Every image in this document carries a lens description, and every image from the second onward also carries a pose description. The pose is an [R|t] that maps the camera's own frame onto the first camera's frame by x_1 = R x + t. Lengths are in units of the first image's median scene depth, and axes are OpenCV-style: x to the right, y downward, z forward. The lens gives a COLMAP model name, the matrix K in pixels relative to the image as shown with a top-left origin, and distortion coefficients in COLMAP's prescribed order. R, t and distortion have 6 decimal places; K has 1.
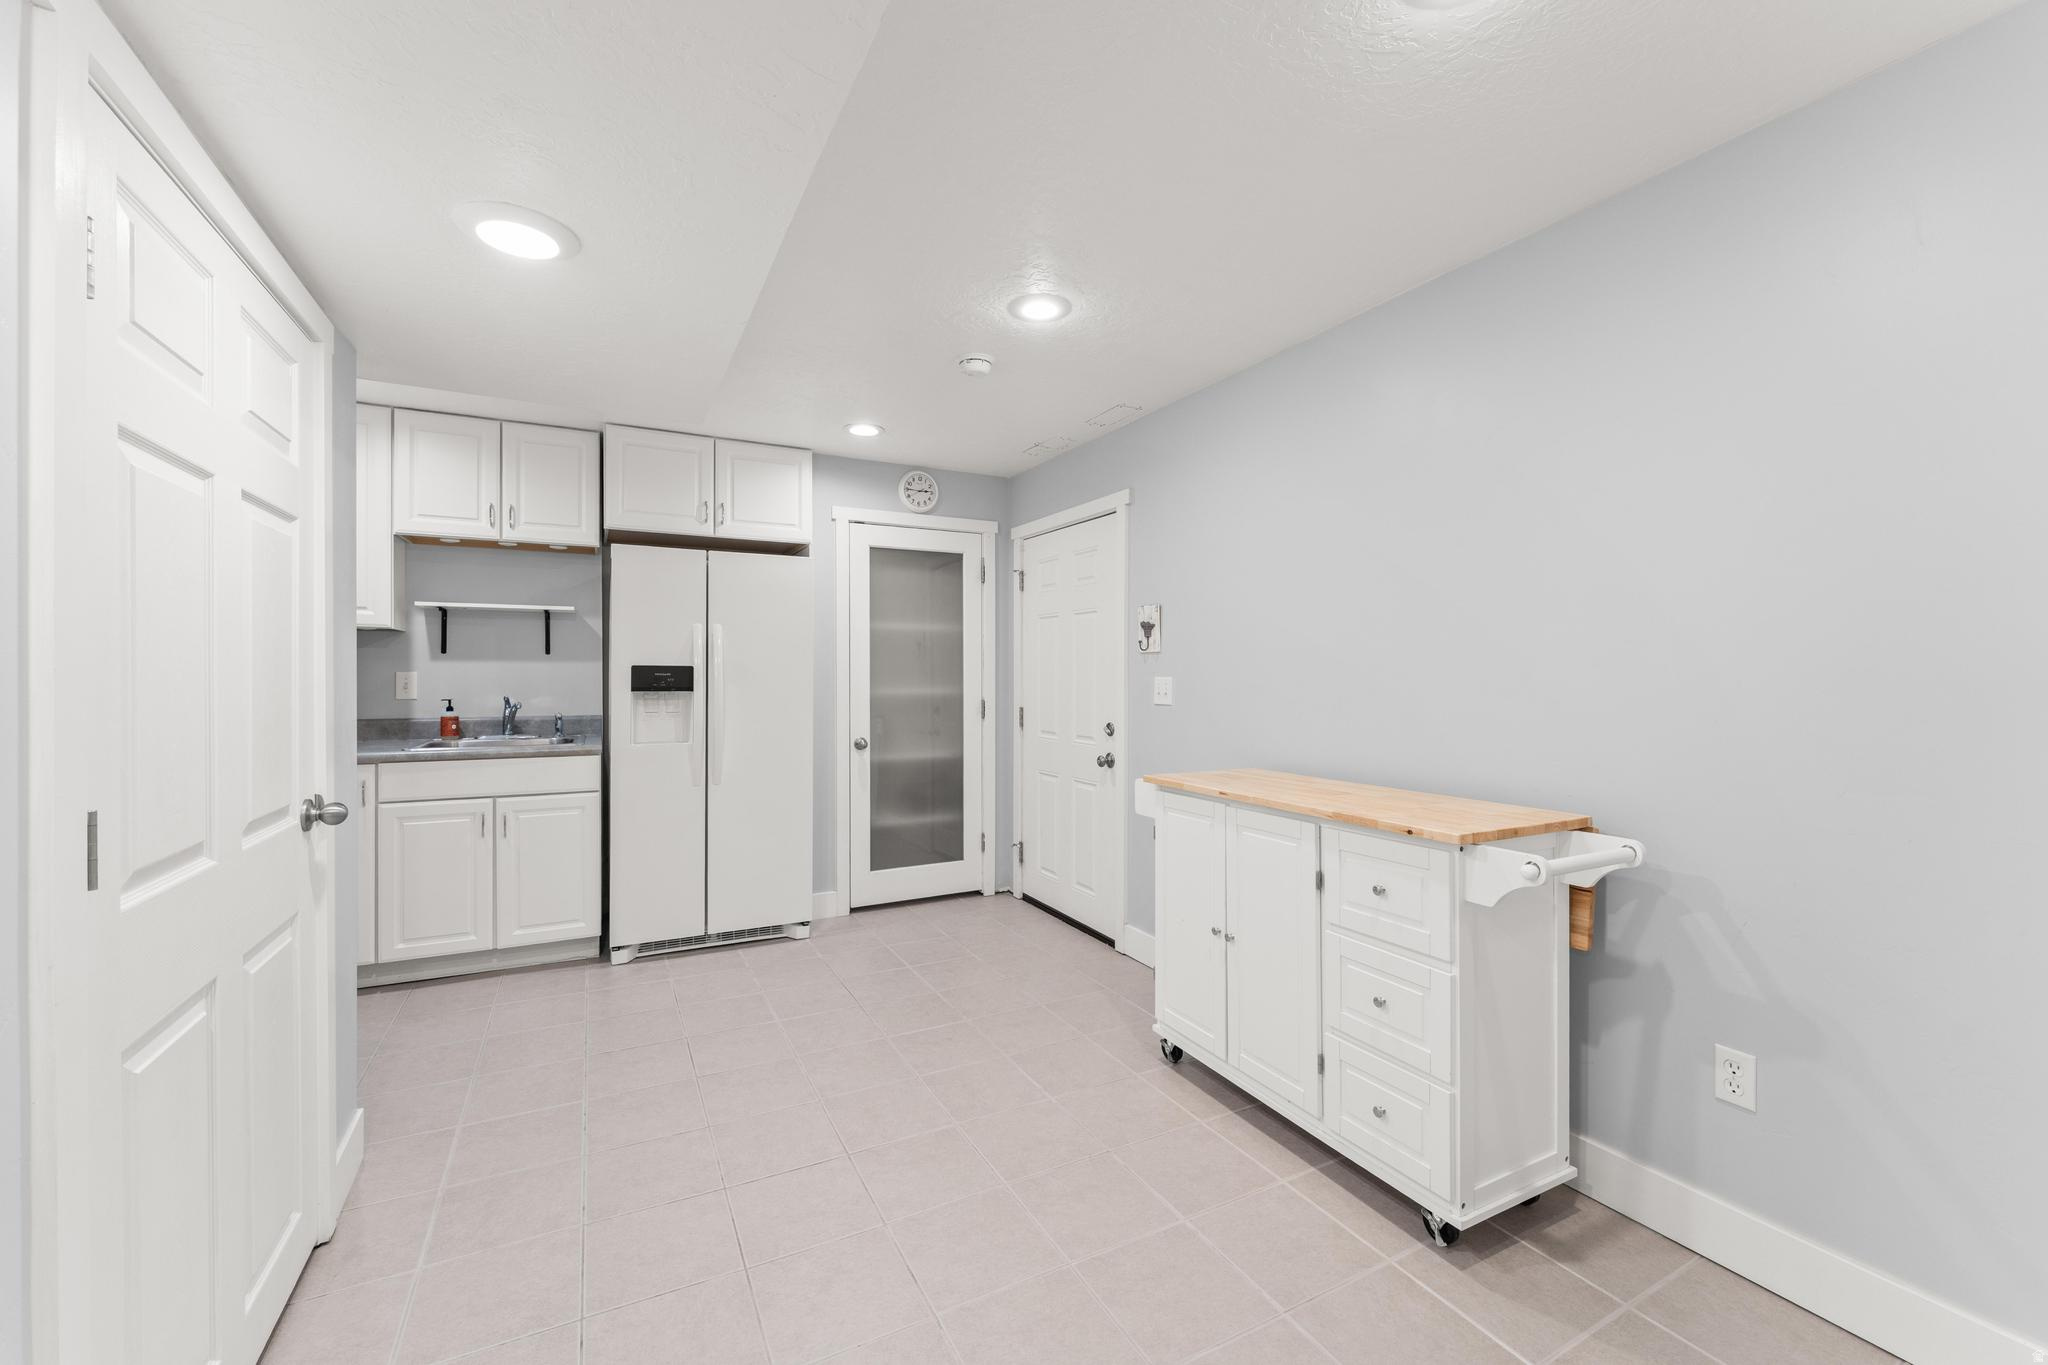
lens RADIAL K [[819.6, 0, 1023.5], [0, 819.6, 678.4], [0, 0, 1]] dist [-0.001174, -0.000402]
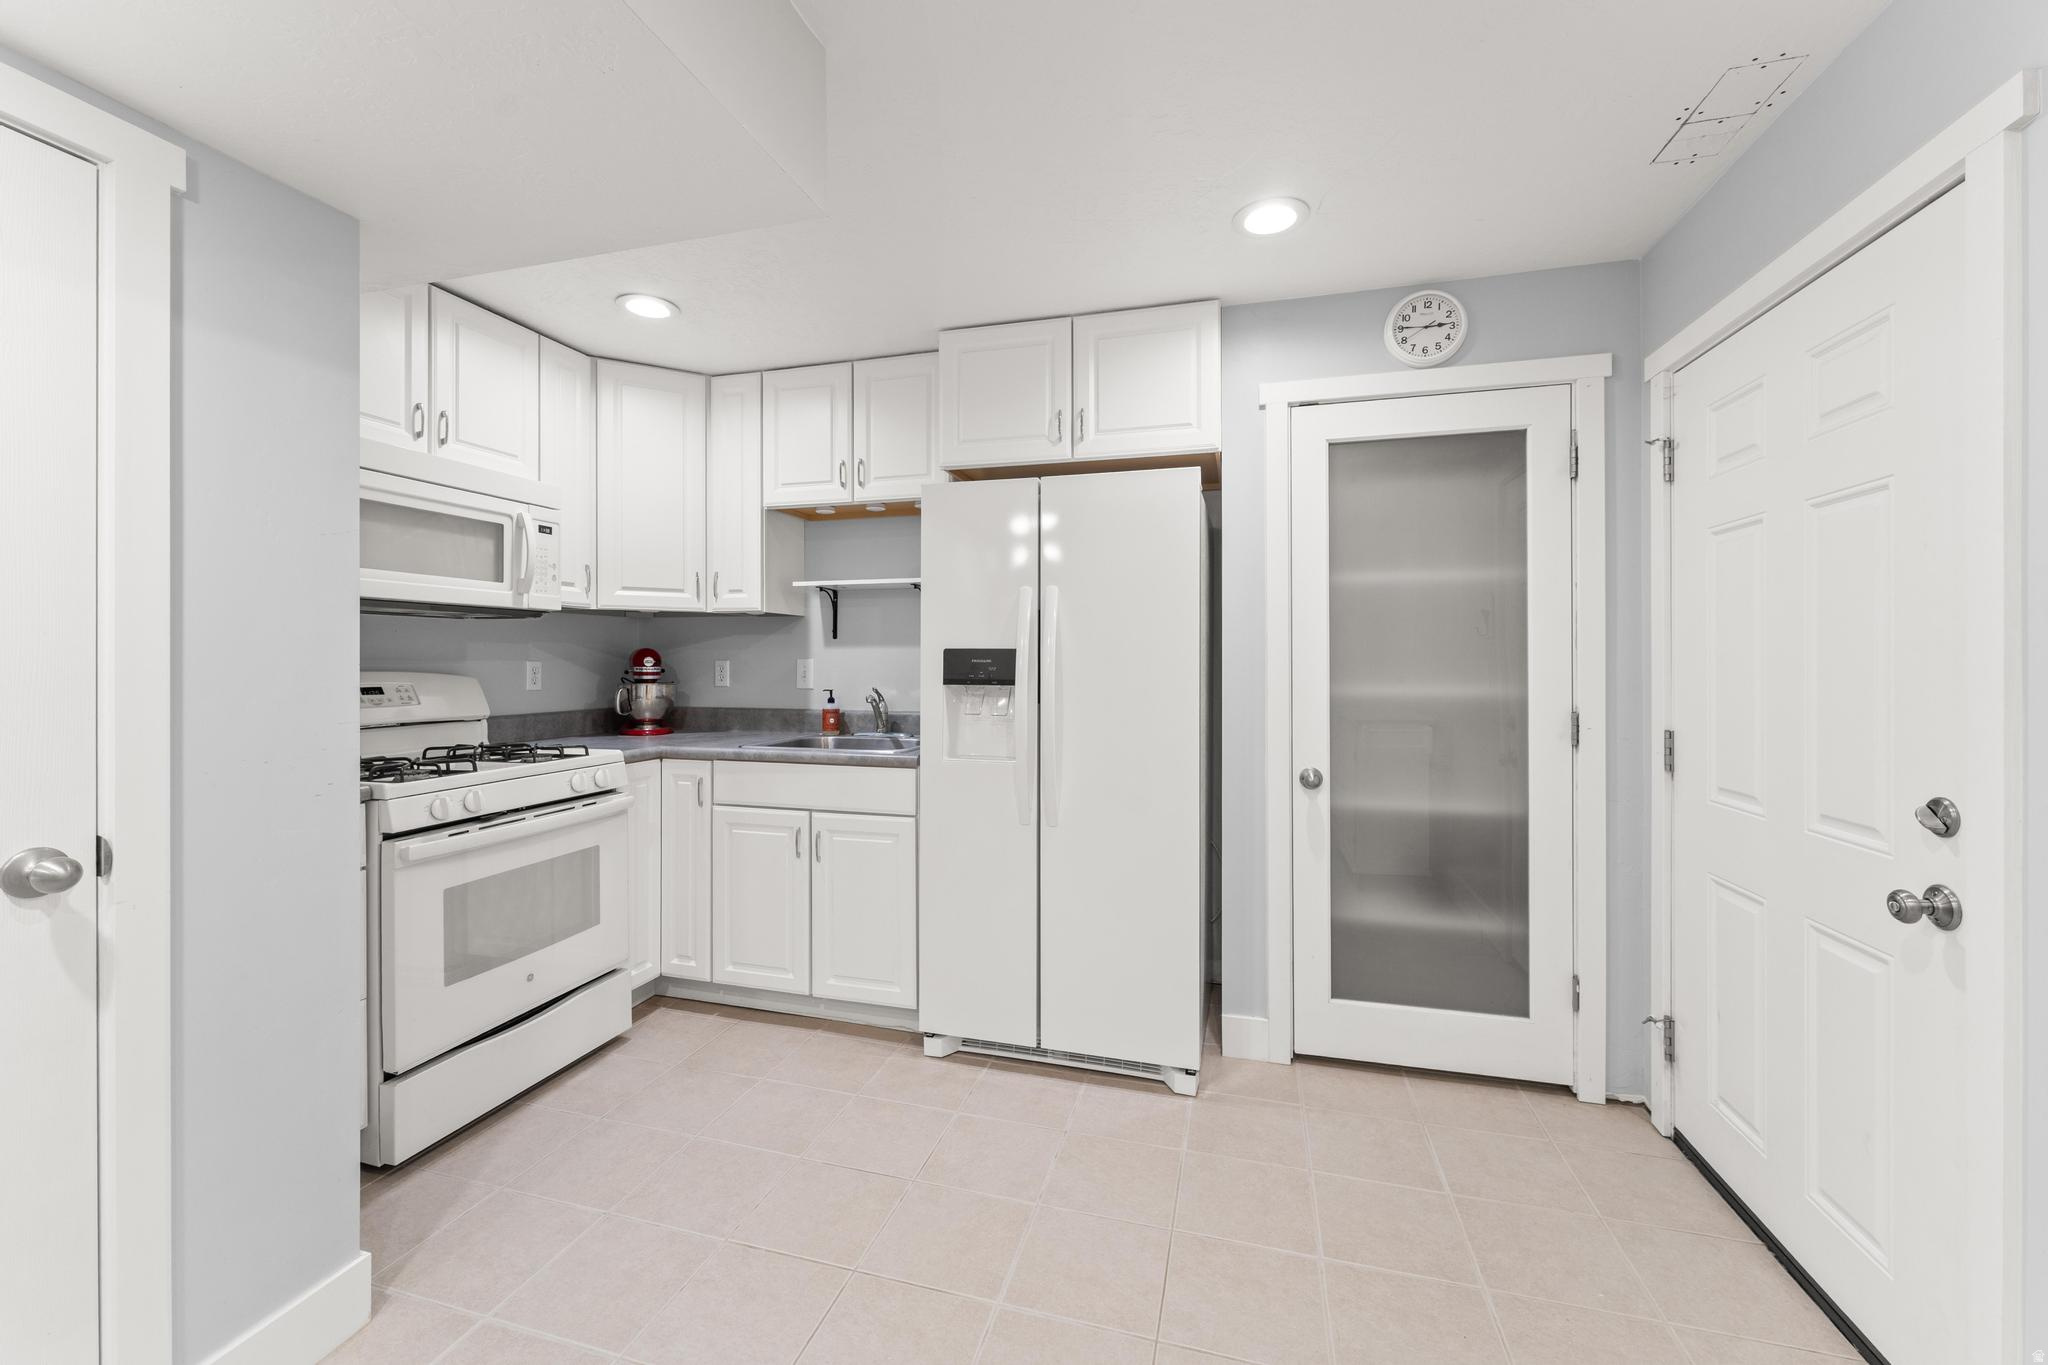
lens RADIAL K [[819.6, 0, 1013.4], [0, 819.6, 660.9], [0, 0, 1]] dist [-0.001174, -0.000402]
pose [[0.719187, -0.002359, -0.694812, 0.059540], [-0.002114, 0.999982, -0.005583, -0.001125], [0.694813, 0.005484, 0.719170, 0.448784]]
